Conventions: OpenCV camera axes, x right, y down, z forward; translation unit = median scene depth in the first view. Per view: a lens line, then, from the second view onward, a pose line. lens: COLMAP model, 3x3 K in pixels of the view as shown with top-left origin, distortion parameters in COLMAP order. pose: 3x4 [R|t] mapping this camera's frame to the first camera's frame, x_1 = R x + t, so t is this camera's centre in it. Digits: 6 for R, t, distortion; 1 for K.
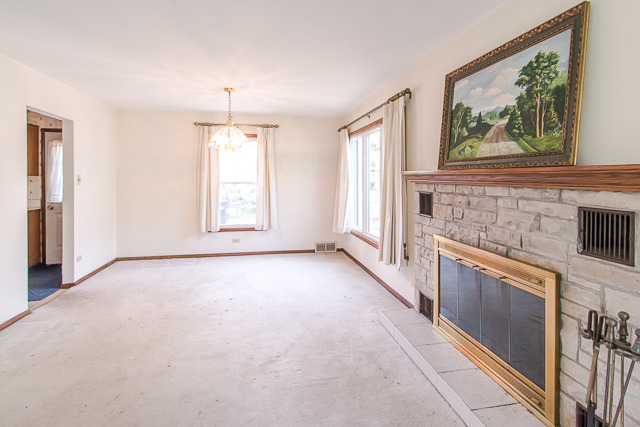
lens RADIAL K [[302.3, 0, 318.1], [0, 302.3, 181.4], [0, 0, 1]] dist [0.005834, -0.000235]
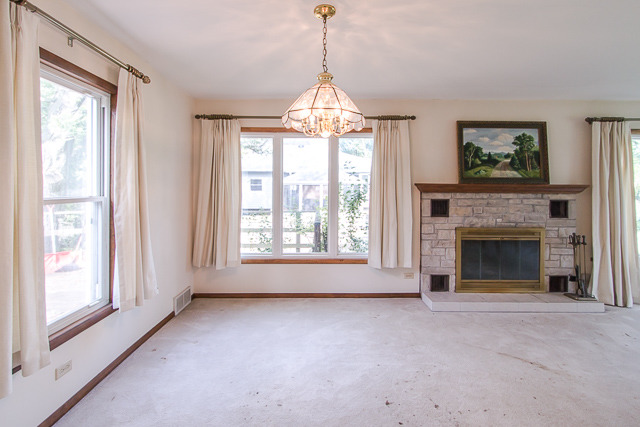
lens RADIAL K [[302.3, 0, 313.0], [0, 302.3, 186.9], [0, 0, 1]] dist [0.005834, -0.000235]
pose [[0.201024, 0.000869, 0.979586, -1.375317], [0.009186, 0.999954, -0.002772, -0.027060], [-0.979543, 0.009556, 0.201006, 1.609418]]
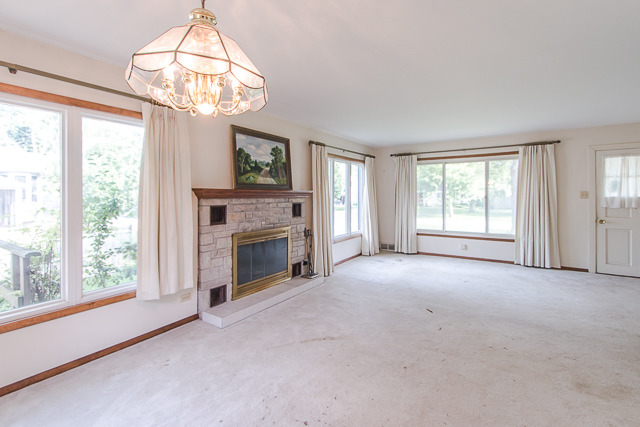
lens RADIAL K [[302.3, 0, 316.6], [0, 302.3, 195.7], [0, 0, 1]] dist [0.005834, -0.000235]
pose [[-0.702452, -0.004823, 0.711715, -1.047215], [0.008655, 0.999845, 0.015318, -0.027251], [-0.711678, 0.016920, -0.702302, 1.998665]]
